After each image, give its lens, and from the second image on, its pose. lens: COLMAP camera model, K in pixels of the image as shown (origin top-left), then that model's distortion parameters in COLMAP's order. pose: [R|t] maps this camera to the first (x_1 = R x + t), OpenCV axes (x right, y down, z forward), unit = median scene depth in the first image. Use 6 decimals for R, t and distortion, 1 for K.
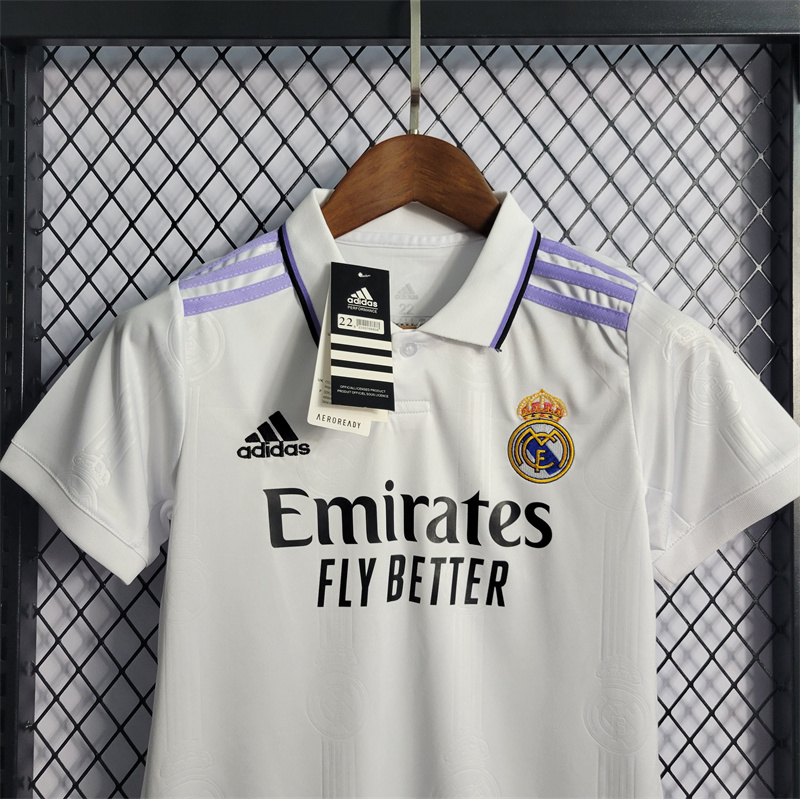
lens RADIAL K [[823.1, 0, 397.4], [0, 823.1, 423.6], [0, 0, 1]] dist [0.009666, -0.015841]
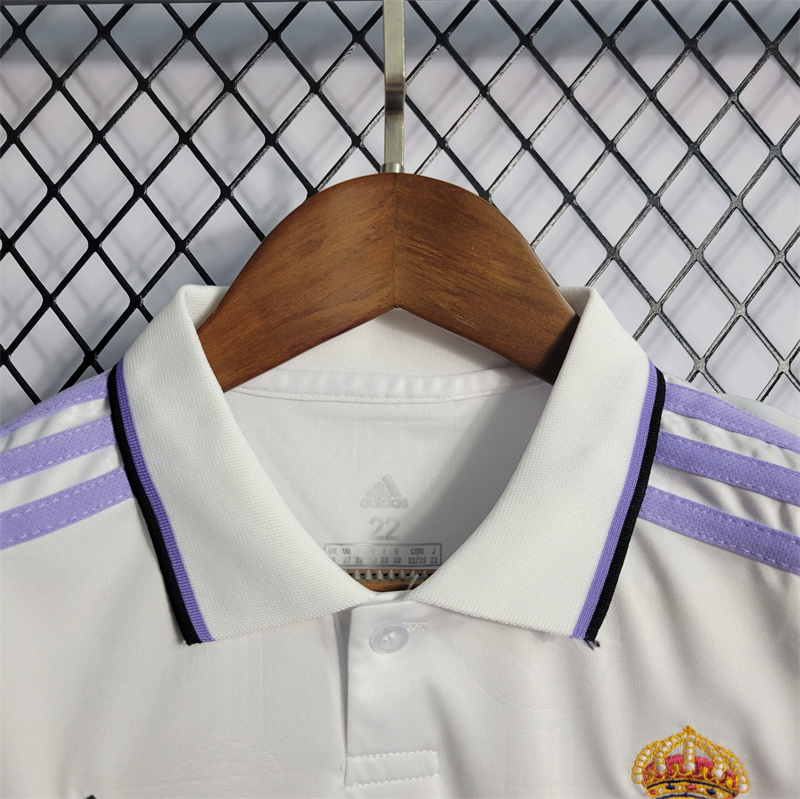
lens RADIAL K [[823.1, 0, 397.4], [0, 823.1, 423.6], [0, 0, 1]] dist [0.009666, -0.015841]
pose [[0.999806, -0.013832, 0.014032, 0.013269], [0.014749, 0.997612, -0.067478, -0.171458], [-0.013066, 0.067672, 0.997622, 0.526867]]
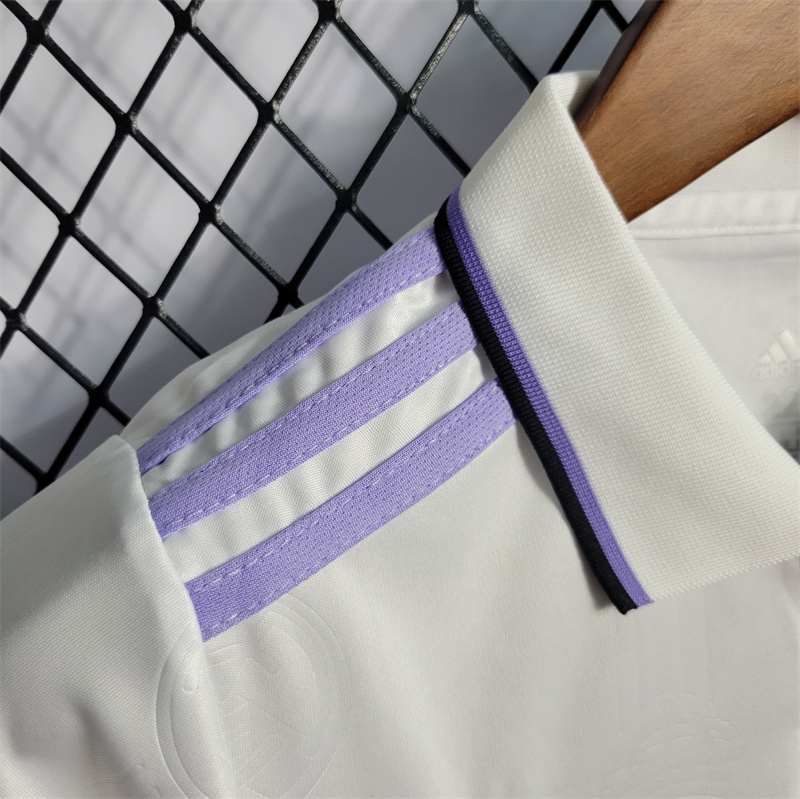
lens RADIAL K [[809.6, 0, 400.0], [0, 809.6, 399.5], [0, 0, 1]] dist [-0.001090, 0.001069]
pose [[0.982825, -0.138370, 0.122103, -0.202039], [0.107477, 0.967049, 0.230792, -0.245649], [-0.150014, -0.213705, 0.965311, 0.700477]]
